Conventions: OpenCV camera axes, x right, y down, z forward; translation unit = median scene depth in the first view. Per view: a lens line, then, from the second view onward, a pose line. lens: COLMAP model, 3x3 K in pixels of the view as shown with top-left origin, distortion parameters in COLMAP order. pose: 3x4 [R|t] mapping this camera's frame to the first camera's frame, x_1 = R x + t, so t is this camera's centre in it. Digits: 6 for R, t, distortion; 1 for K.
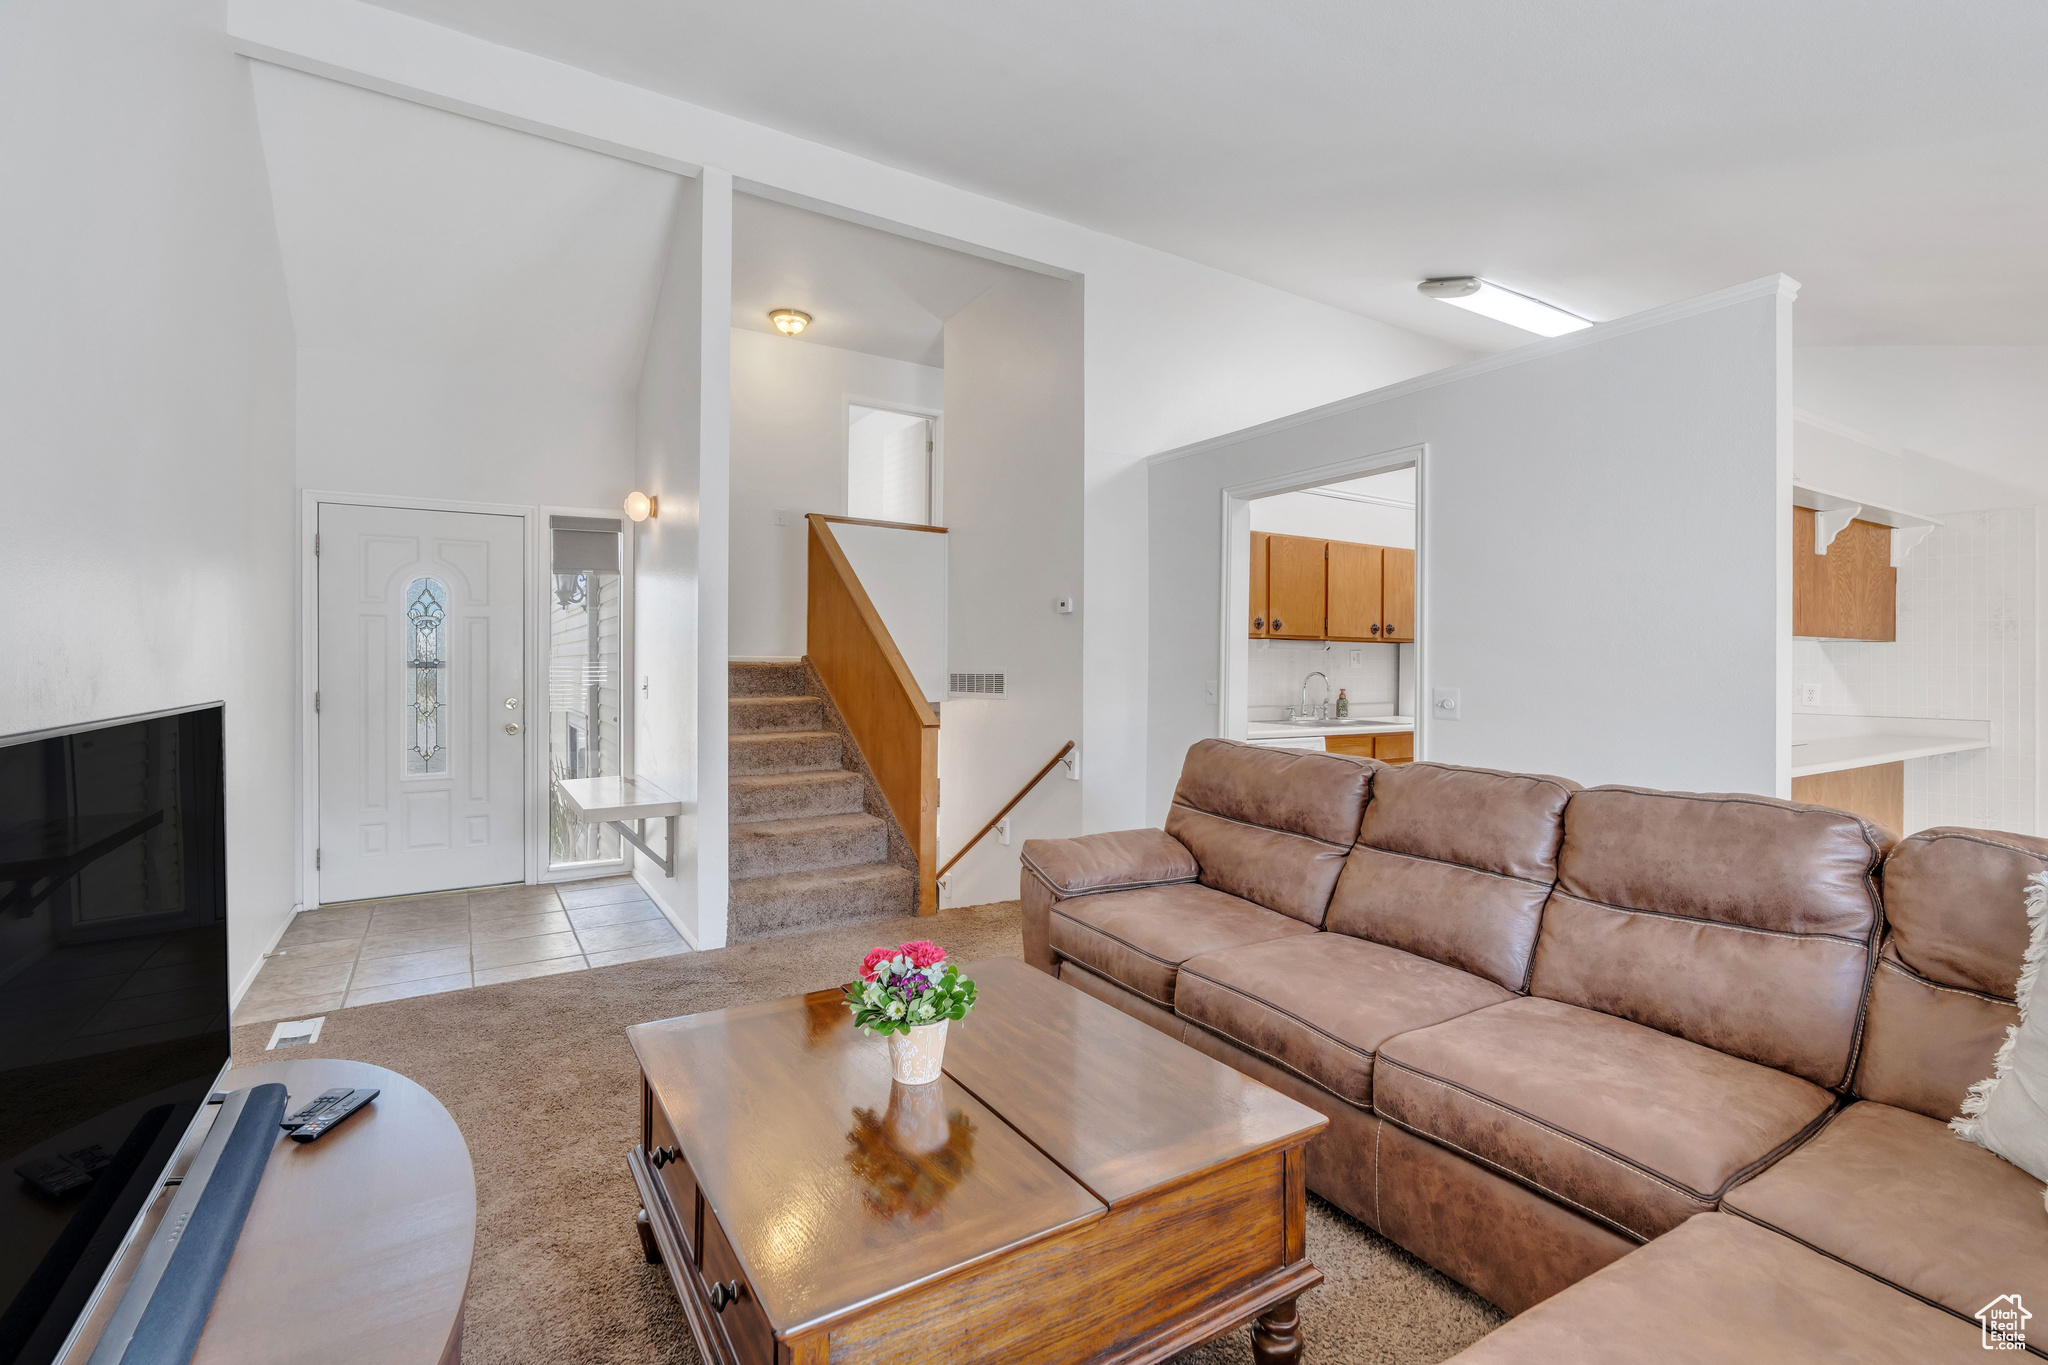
lens RADIAL K [[915.9, 0, 1026.5], [0, 915.9, 671.7], [0, 0, 1]] dist [0.002045, 0.000176]
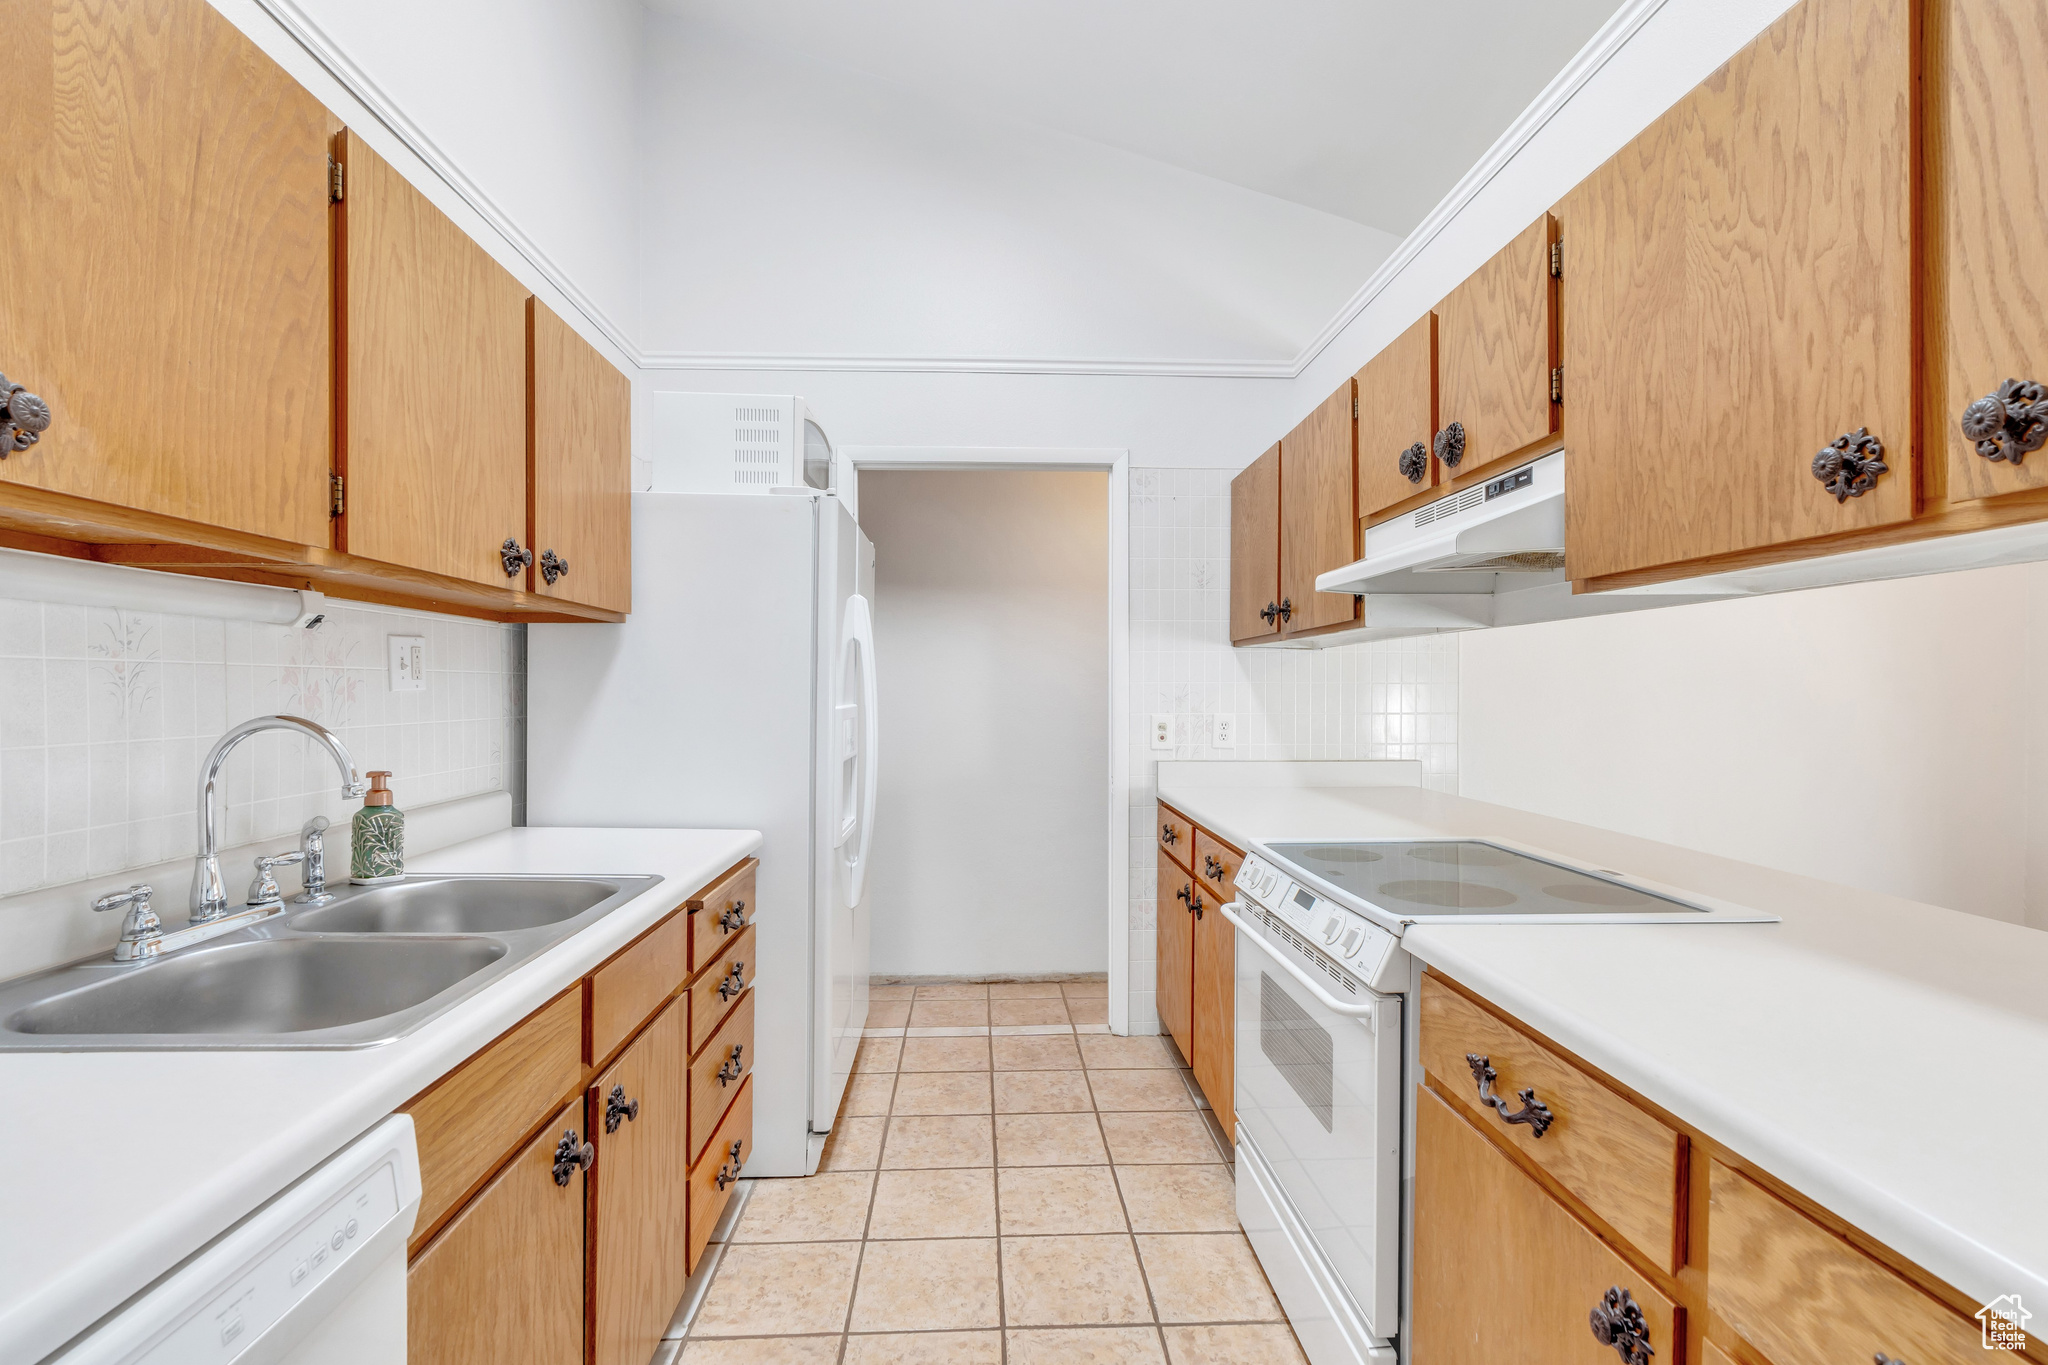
lens RADIAL K [[915.9, 0, 1024.8], [0, 915.9, 689.1], [0, 0, 1]] dist [0.002045, 0.000176]
pose [[0.487217, -0.000007, 0.873281, 0.203270], [0.012477, 0.999898, -0.006953, -0.000875], [-0.873192, 0.014283, 0.487167, 0.710486]]
